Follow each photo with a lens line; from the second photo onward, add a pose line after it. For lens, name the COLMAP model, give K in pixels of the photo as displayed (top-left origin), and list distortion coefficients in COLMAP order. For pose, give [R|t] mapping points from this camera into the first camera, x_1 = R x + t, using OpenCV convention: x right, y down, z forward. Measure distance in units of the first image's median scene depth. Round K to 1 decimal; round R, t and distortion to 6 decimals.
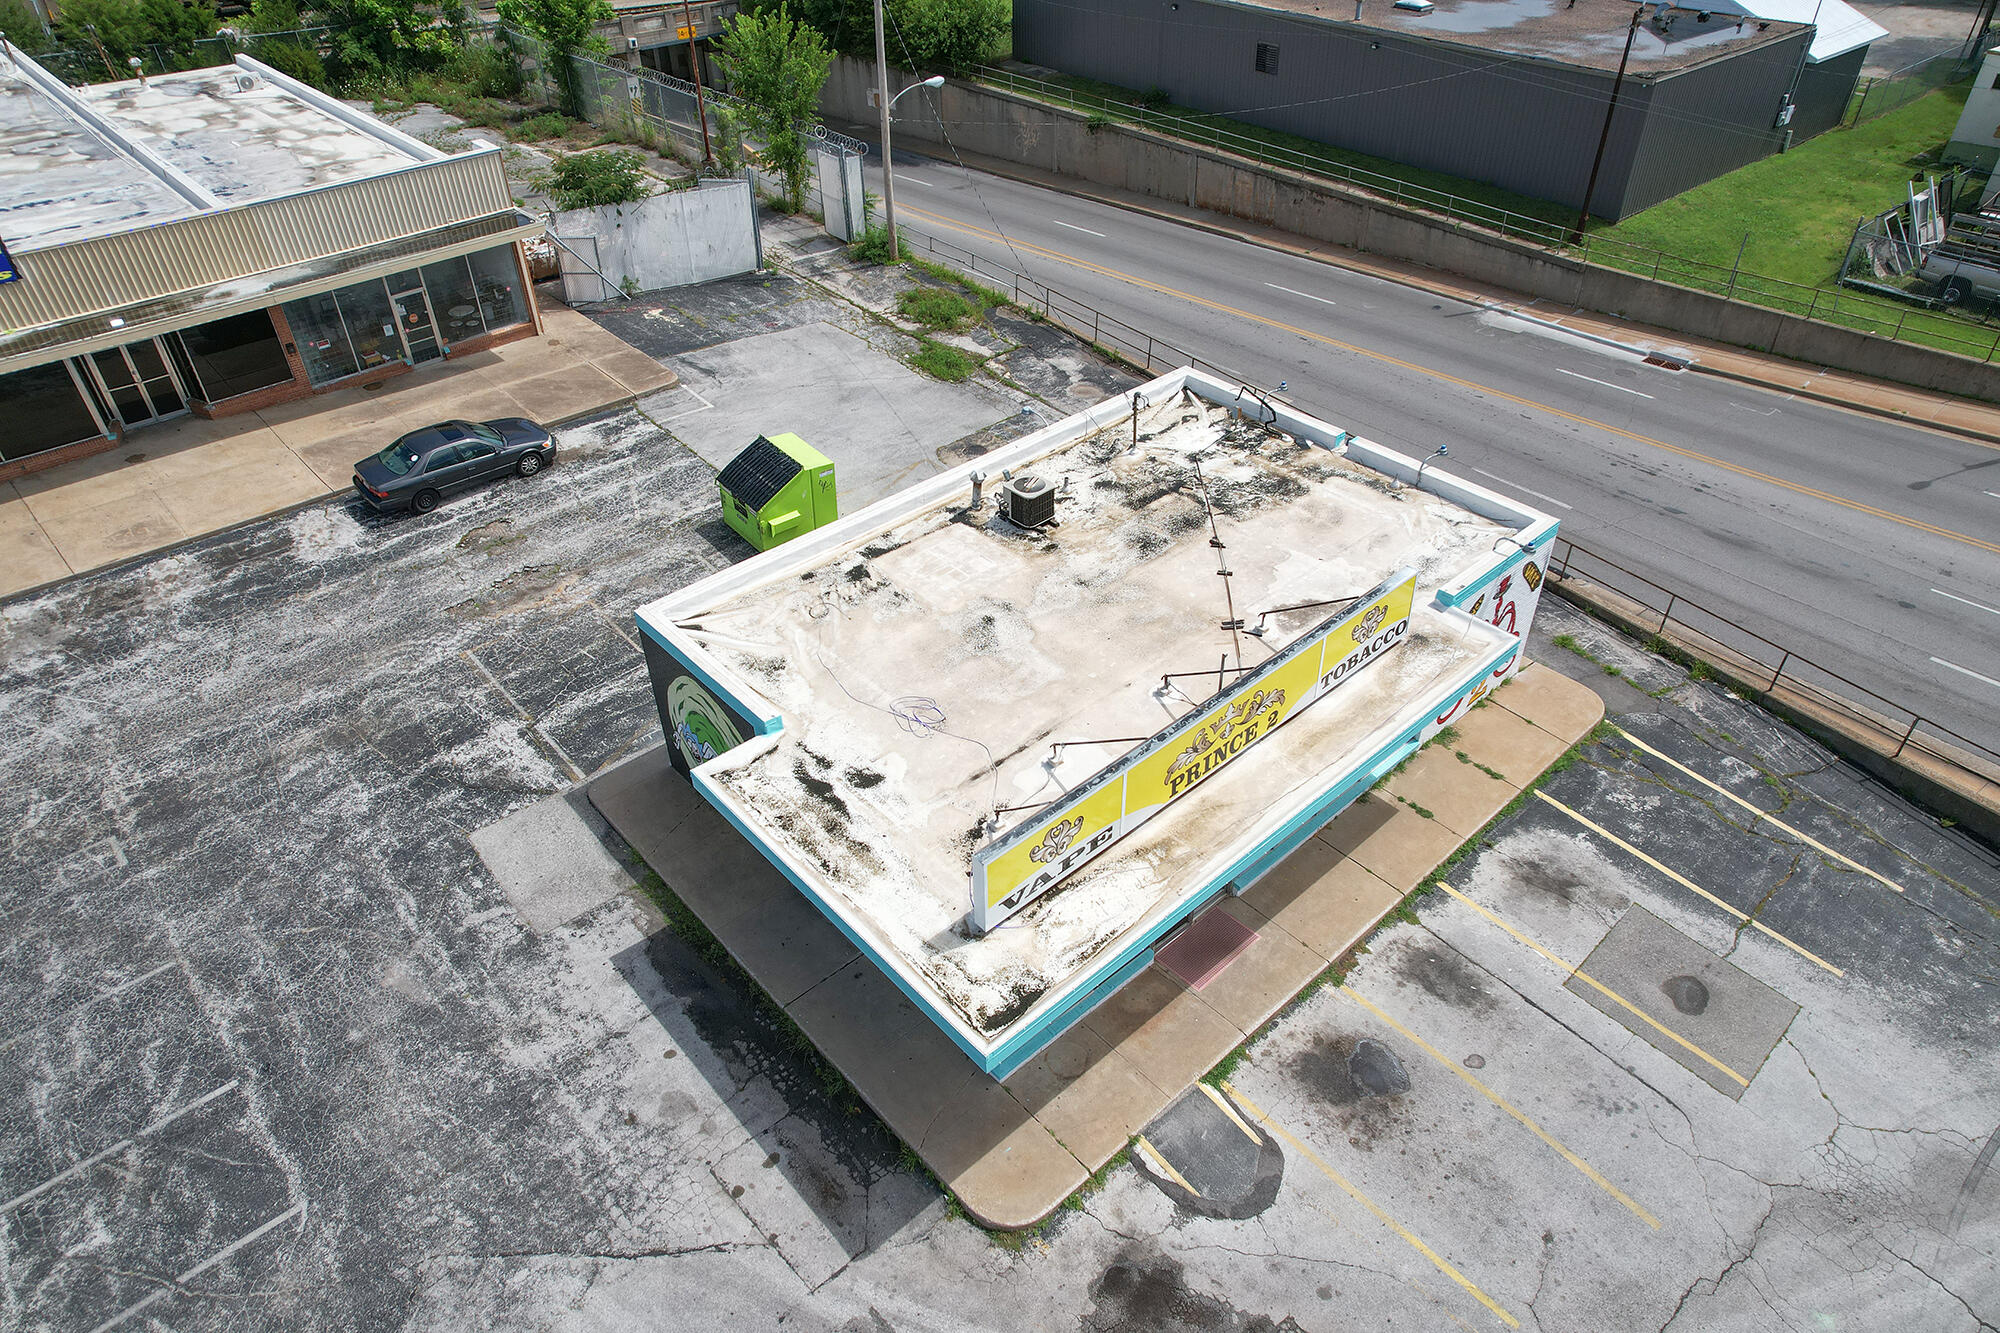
lens RADIAL K [[1277.5, 0, 1006.8], [0, 1277.5, 669.6], [0, 0, 1]] dist [-0.078377, 0.069103]
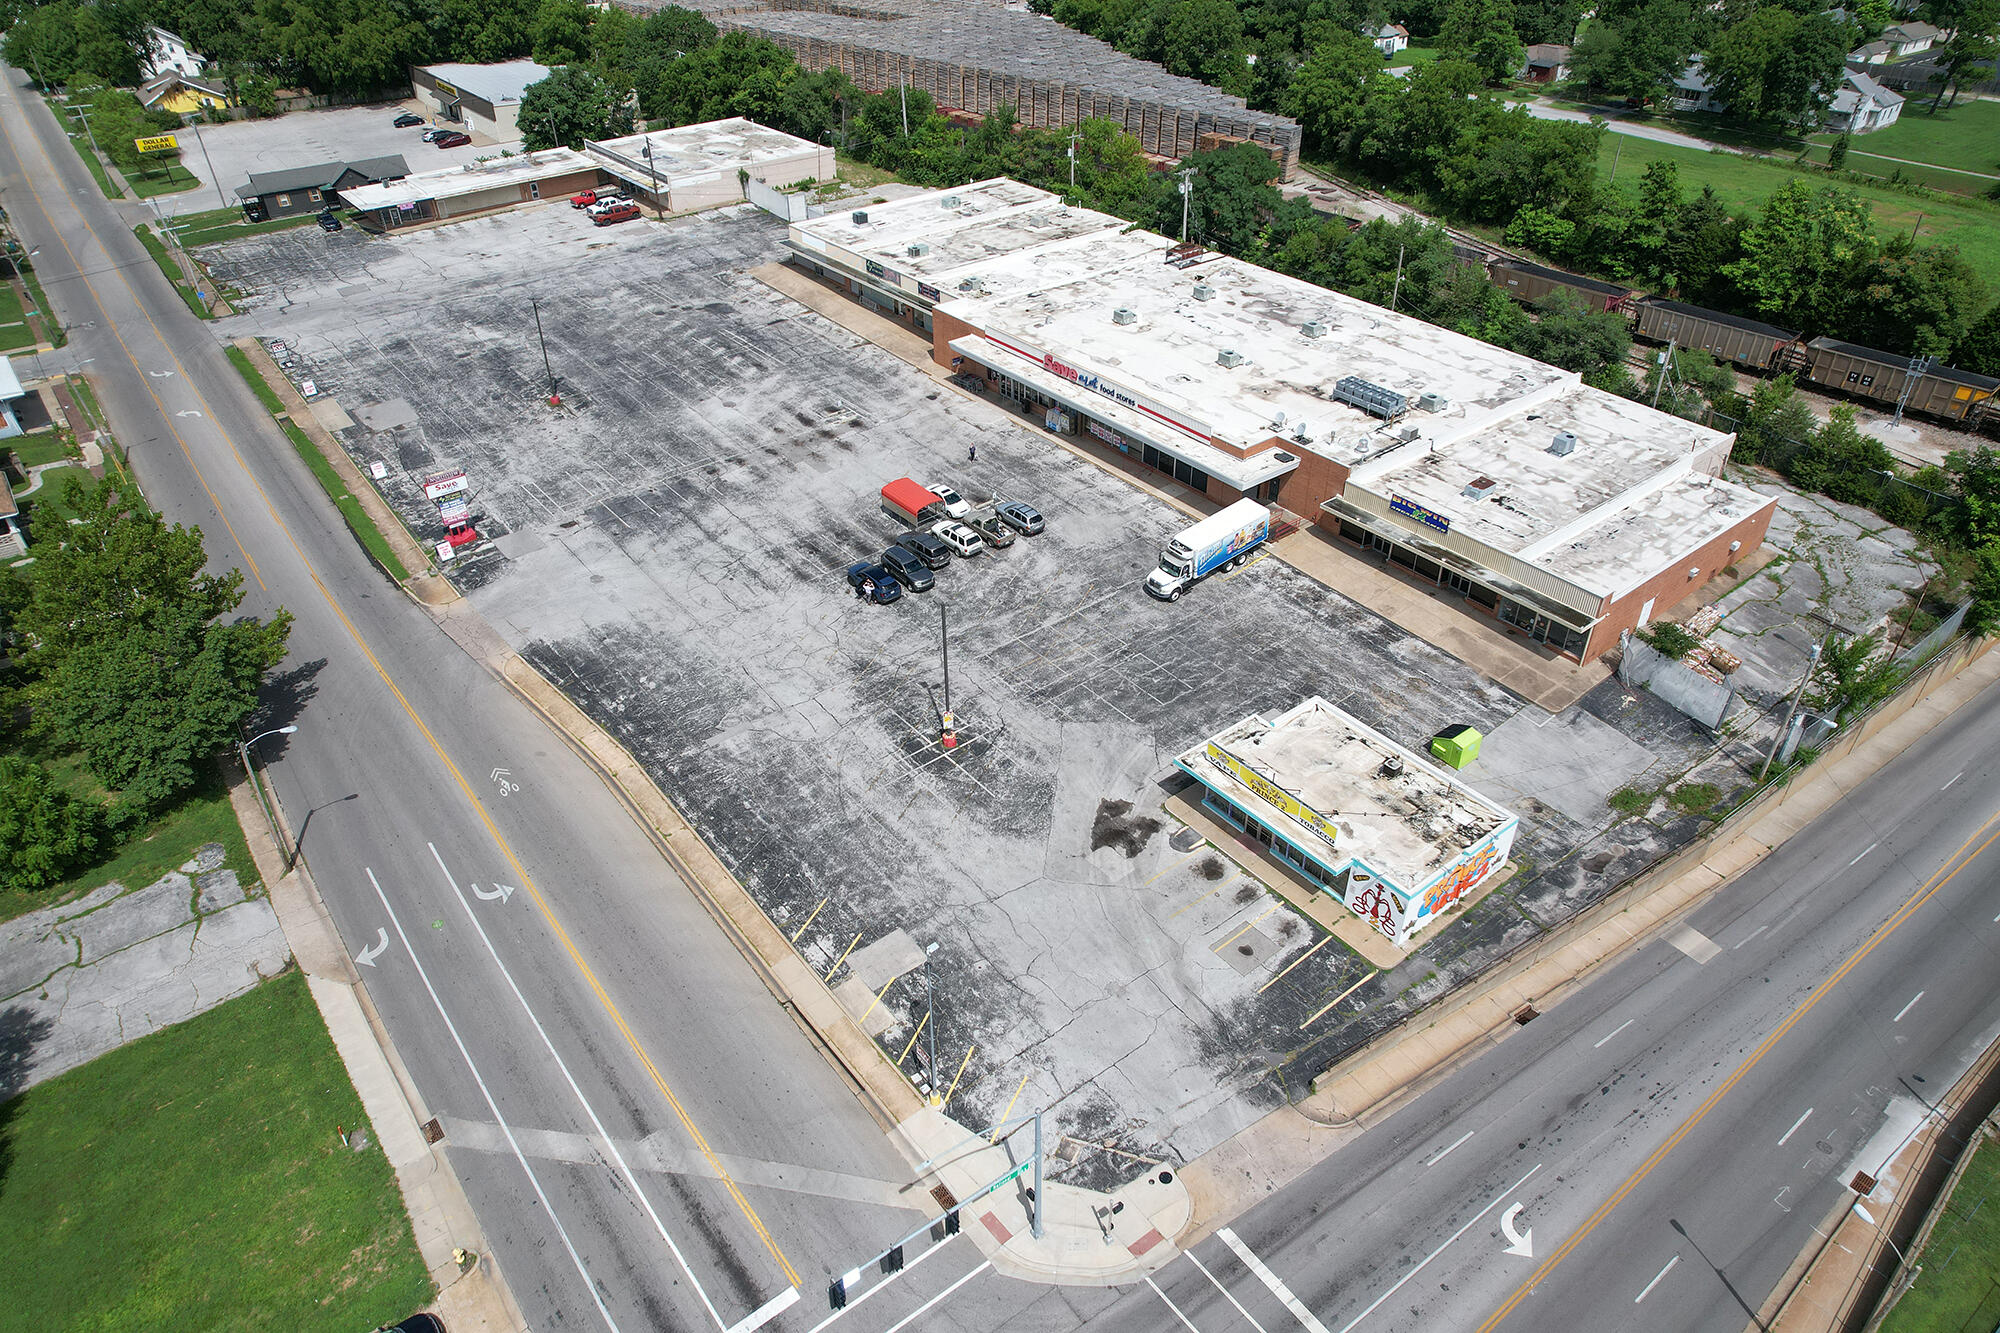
lens RADIAL K [[1277.5, 0, 1007.9], [0, 1277.5, 672.0], [0, 0, 1]] dist [-0.078377, 0.069103]
pose [[-0.066353, 0.597354, -0.799228, 2.279584], [-0.601483, 0.615153, 0.509710, -1.225003], [0.796125, 0.514544, 0.318481, -0.757062]]
